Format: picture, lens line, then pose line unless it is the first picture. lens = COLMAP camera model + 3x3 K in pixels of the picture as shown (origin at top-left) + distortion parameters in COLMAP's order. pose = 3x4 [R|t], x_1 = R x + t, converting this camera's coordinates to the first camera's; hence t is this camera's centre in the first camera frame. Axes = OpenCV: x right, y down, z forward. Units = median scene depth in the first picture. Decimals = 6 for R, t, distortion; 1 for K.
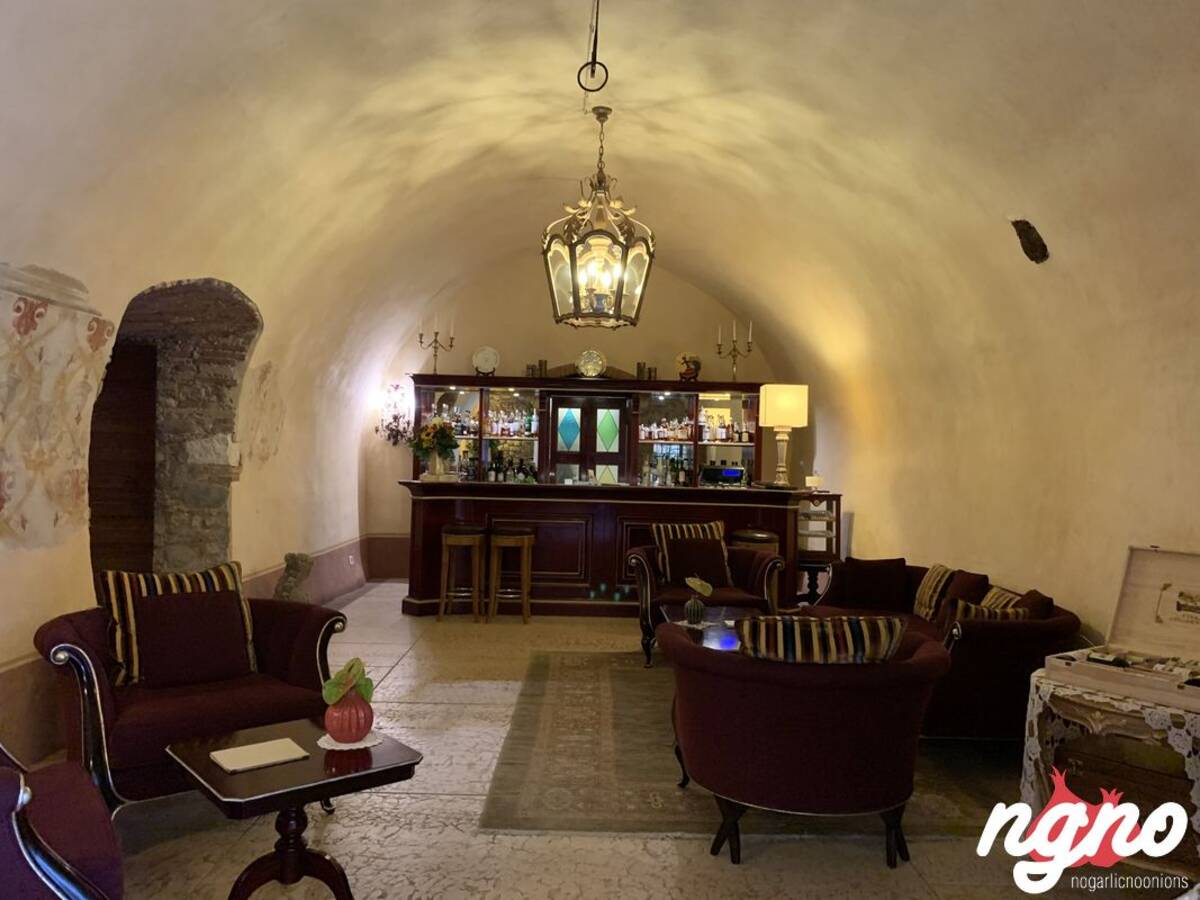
lens RADIAL K [[917.4, 0, 590.4], [0, 917.4, 440.1], [0, 0, 1]] dist [0.035412, -0.037819]
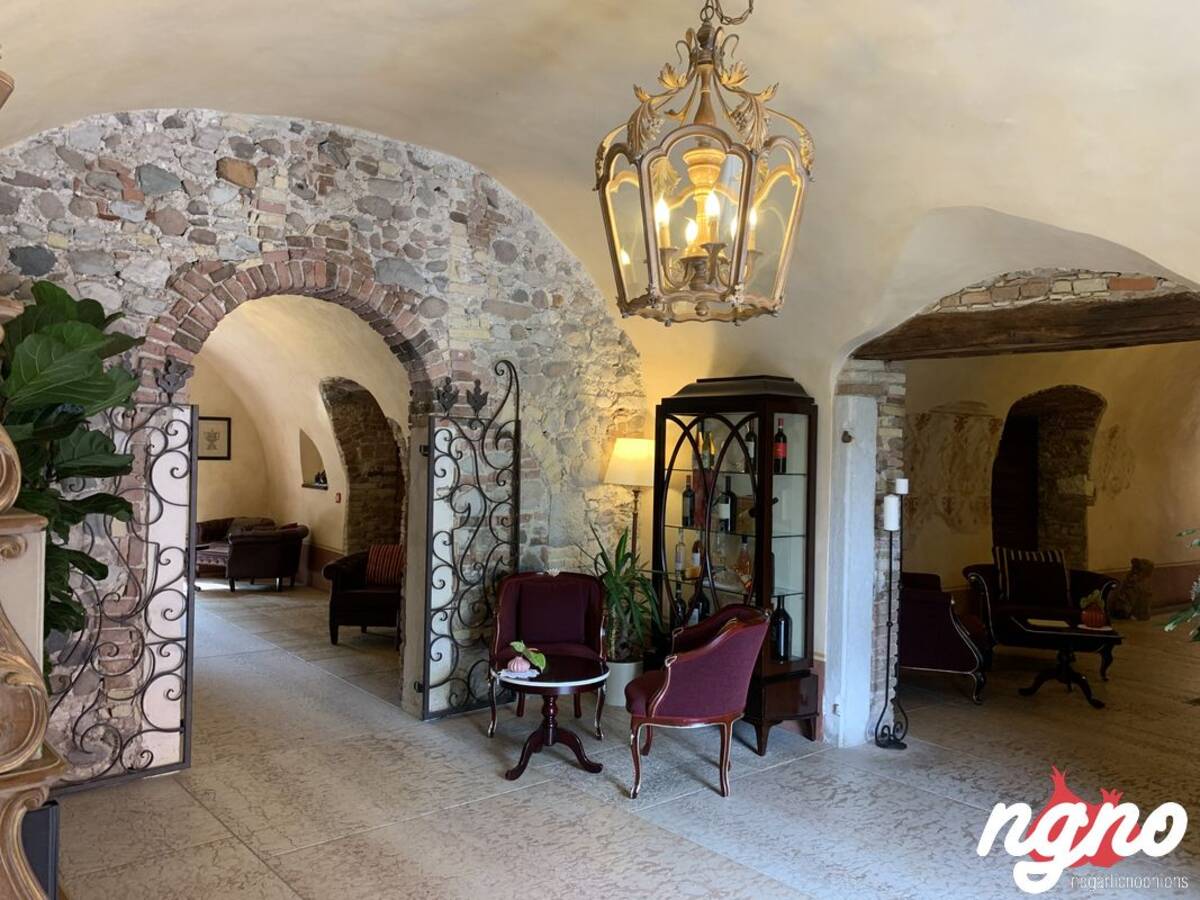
lens RADIAL K [[917.4, 0, 590.9], [0, 917.4, 438.1], [0, 0, 1]] dist [0.035412, -0.037819]
pose [[0.581814, -0.022685, -0.813006, 0.429497], [0.001362, 0.999637, -0.026917, -0.031126], [0.813321, 0.014553, 0.581633, -0.637266]]
